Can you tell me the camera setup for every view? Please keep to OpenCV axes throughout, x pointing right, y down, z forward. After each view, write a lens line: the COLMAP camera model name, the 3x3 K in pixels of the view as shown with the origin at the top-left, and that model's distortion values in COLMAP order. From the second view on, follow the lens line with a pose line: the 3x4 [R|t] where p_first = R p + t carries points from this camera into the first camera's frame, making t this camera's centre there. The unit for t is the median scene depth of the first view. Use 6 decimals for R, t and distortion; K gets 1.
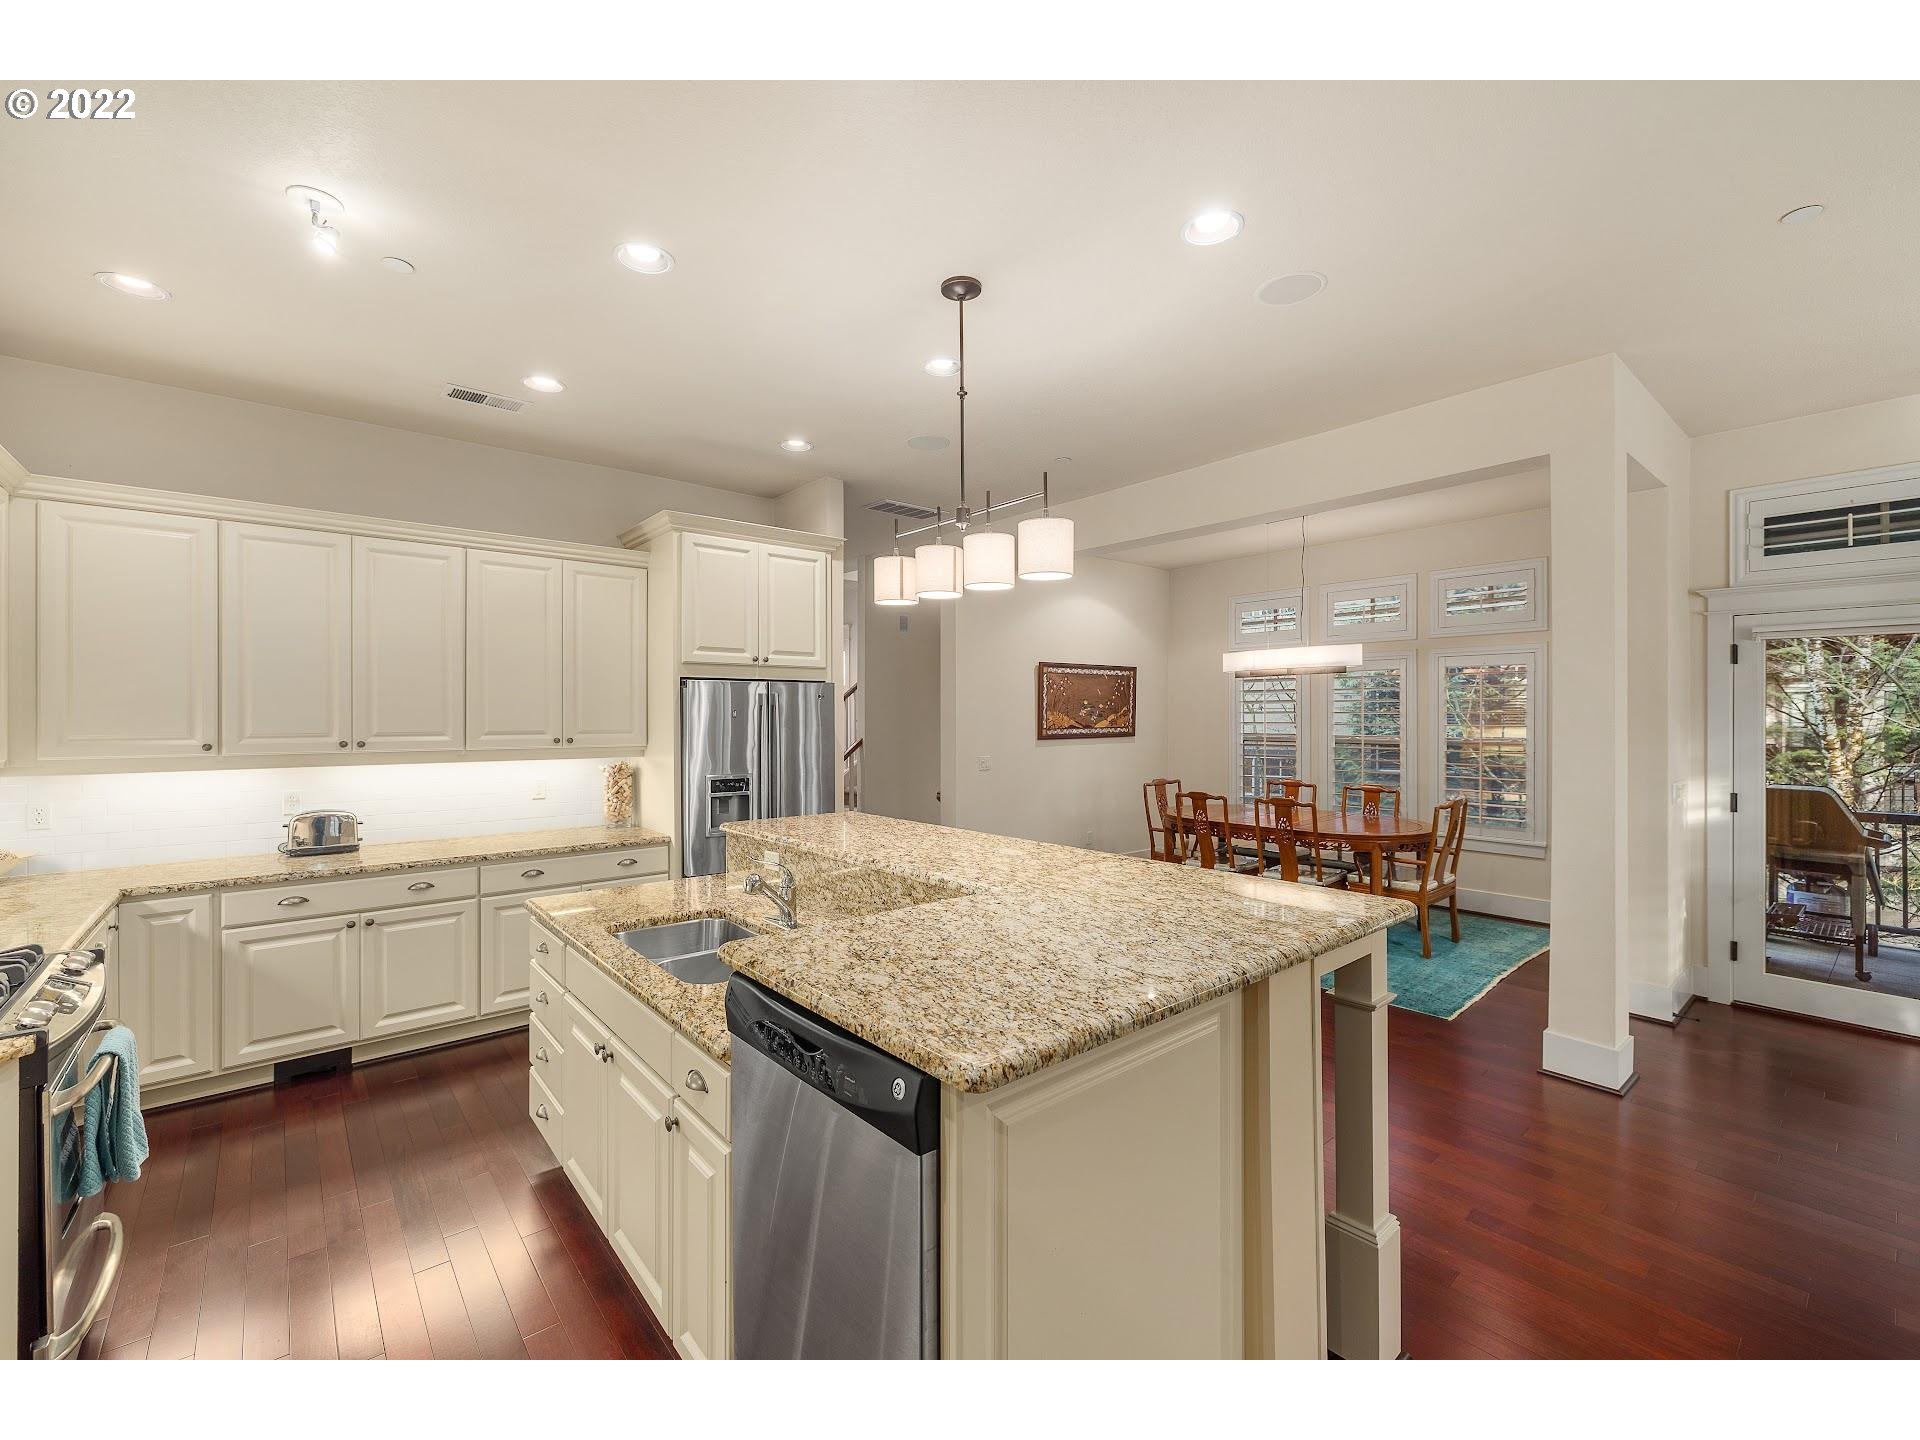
lens RADIAL K [[807.4, 0, 957.9], [0, 807.4, 711.9], [0, 0, 1]] dist [-0.002157, 0.000819]
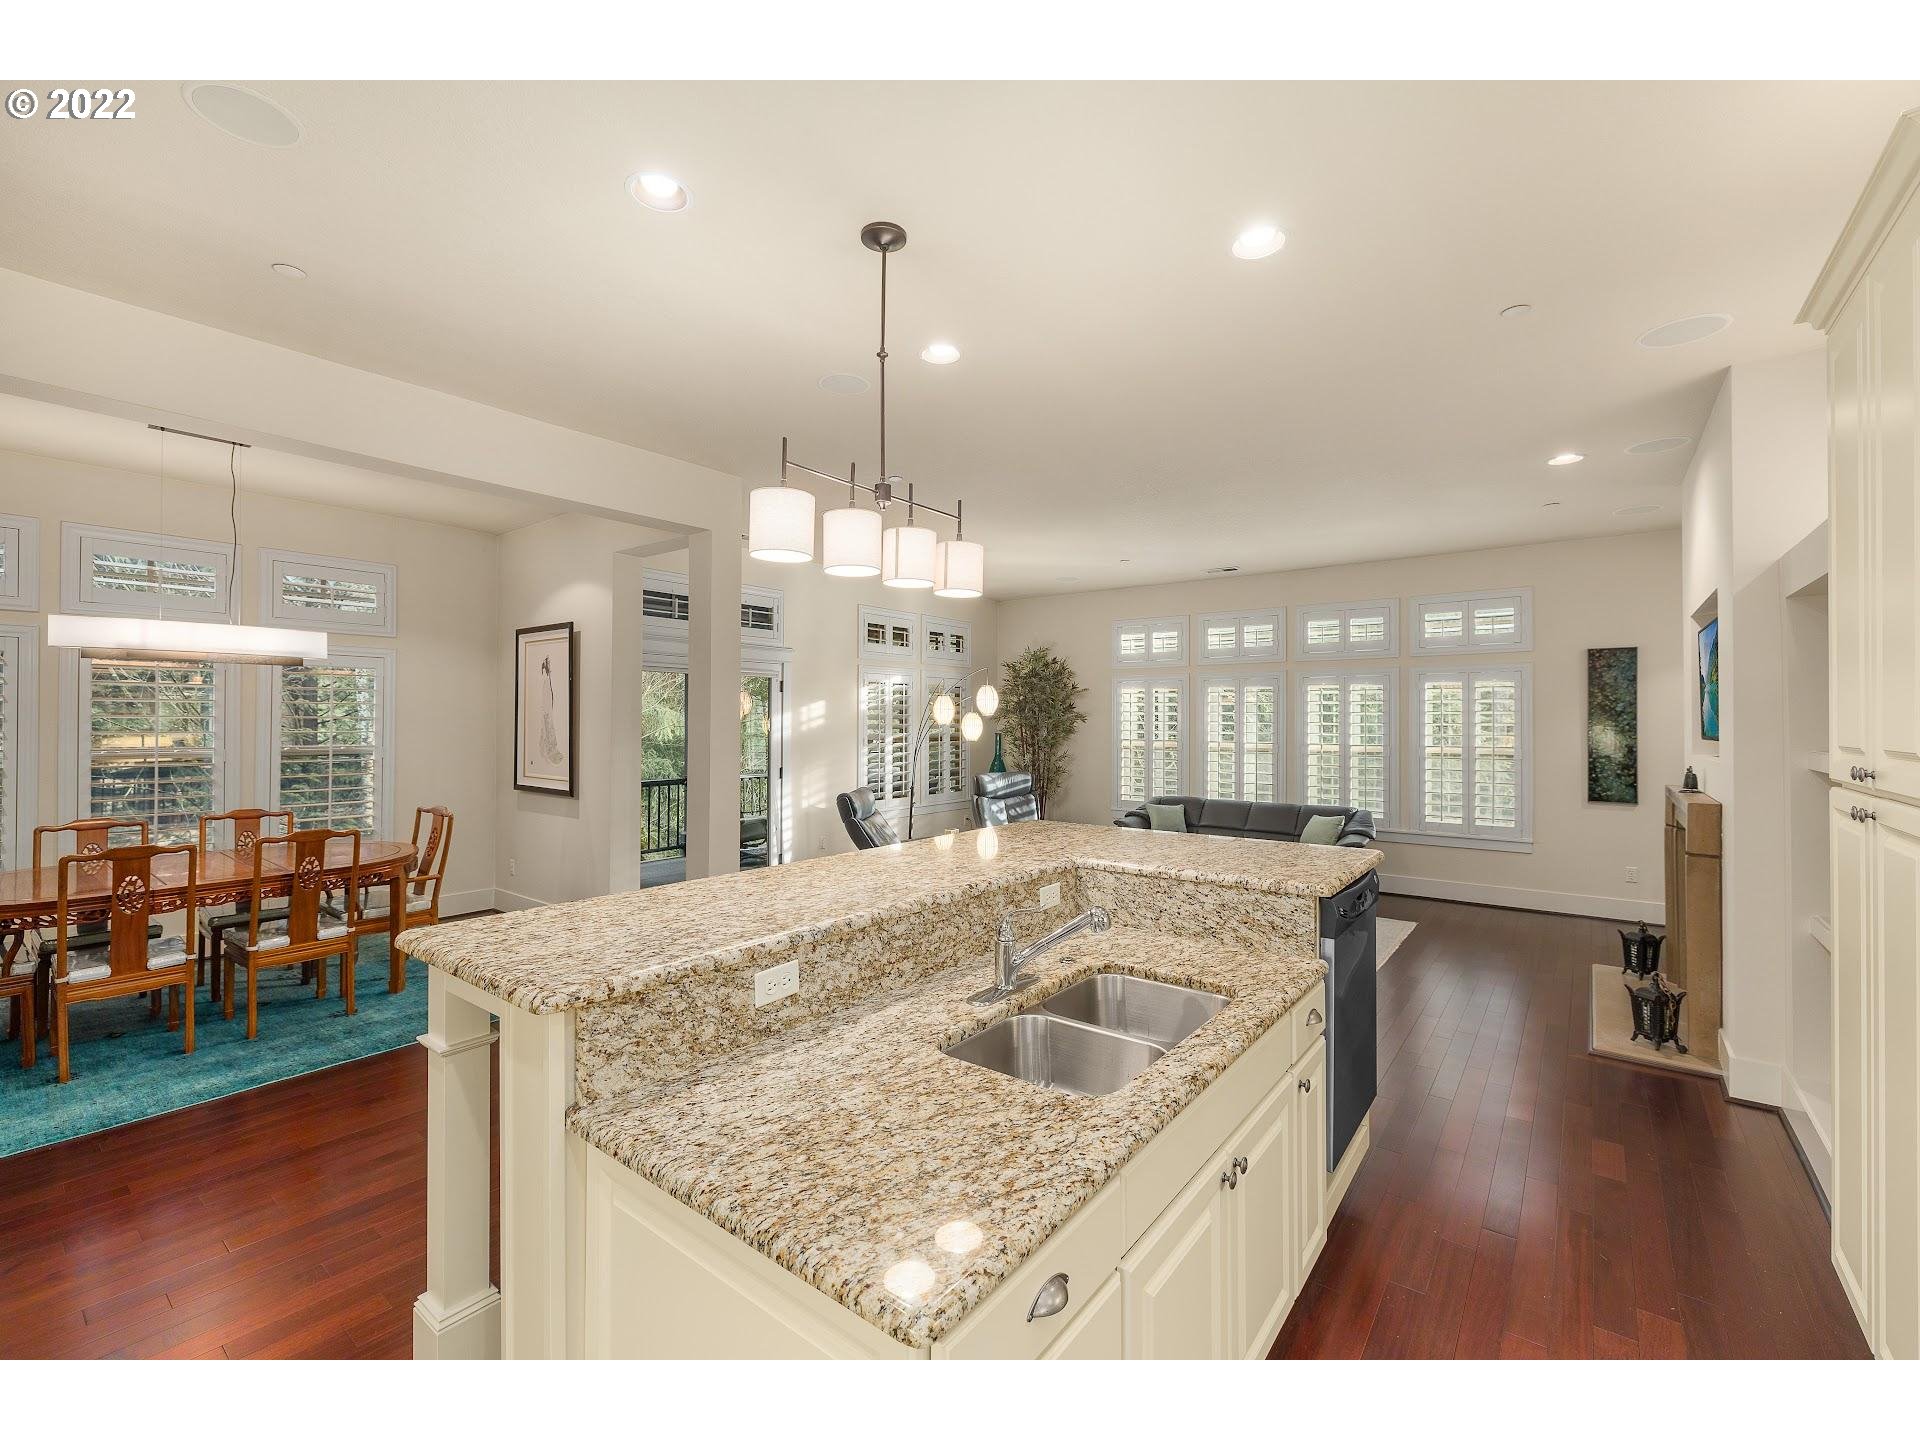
lens RADIAL K [[807.4, 0, 965.5], [0, 807.4, 720.4], [0, 0, 1]] dist [-0.002157, 0.000819]
pose [[-0.214774, 0.005349, 0.976649, -0.360199], [-0.005067, 0.999965, -0.006591, 0.004736], [-0.976651, -0.006364, -0.214740, 0.453552]]
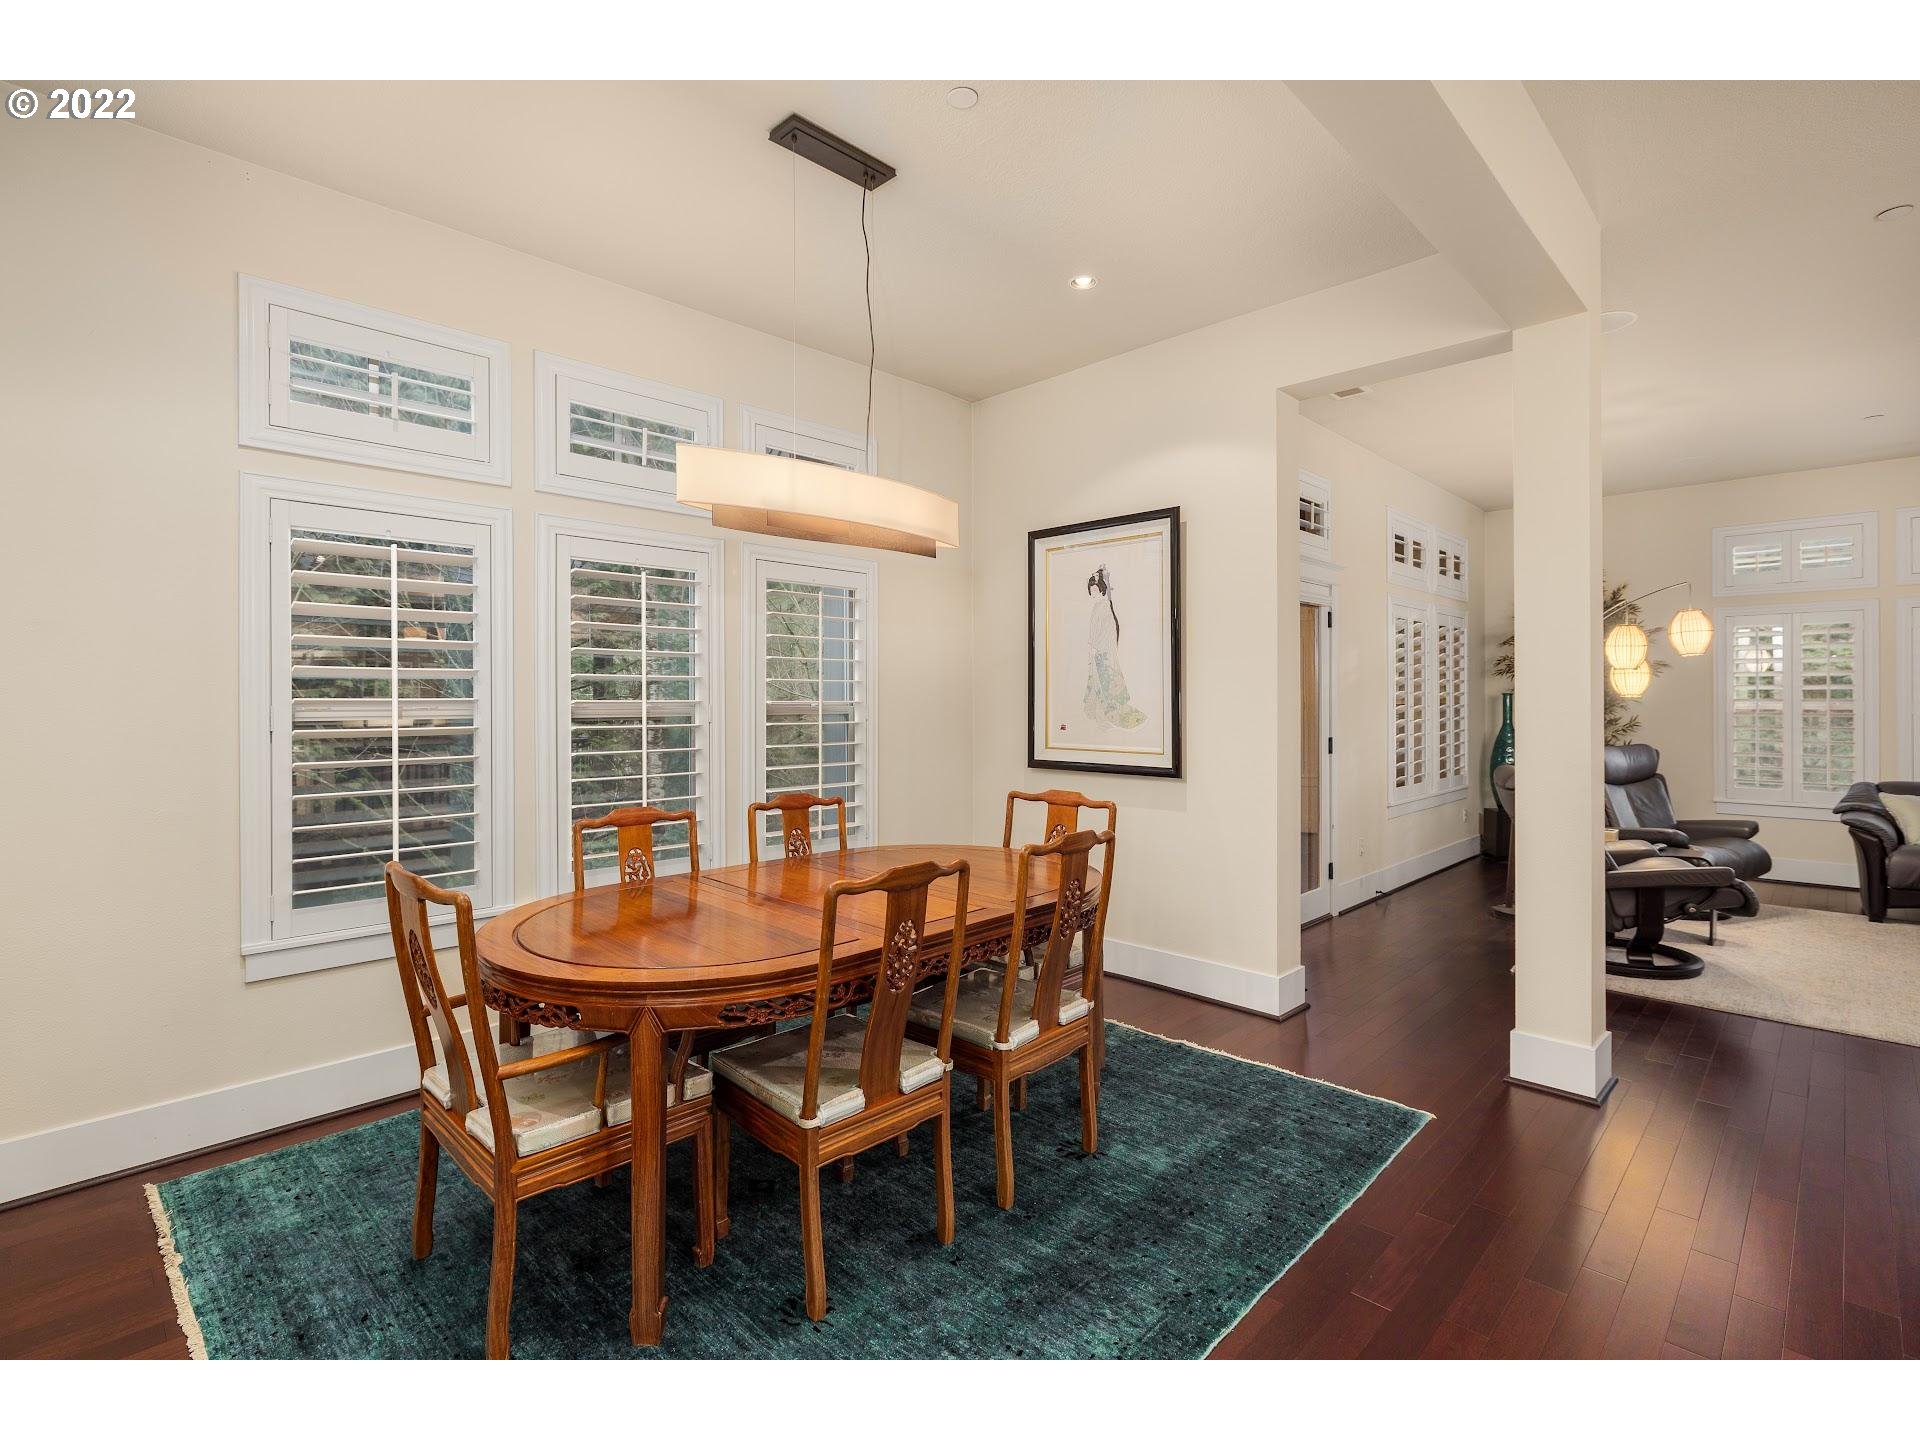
lens RADIAL K [[896.7, 0, 967.2], [0, 896.7, 707.9], [0, 0, 1]] dist [0.002318, 0.000071]
pose [[-0.084940, -0.006091, 0.996367, -0.038968], [-0.000219, 0.999981, 0.006094, 0.030525], [-0.996386, 0.000300, -0.084940, 0.871334]]
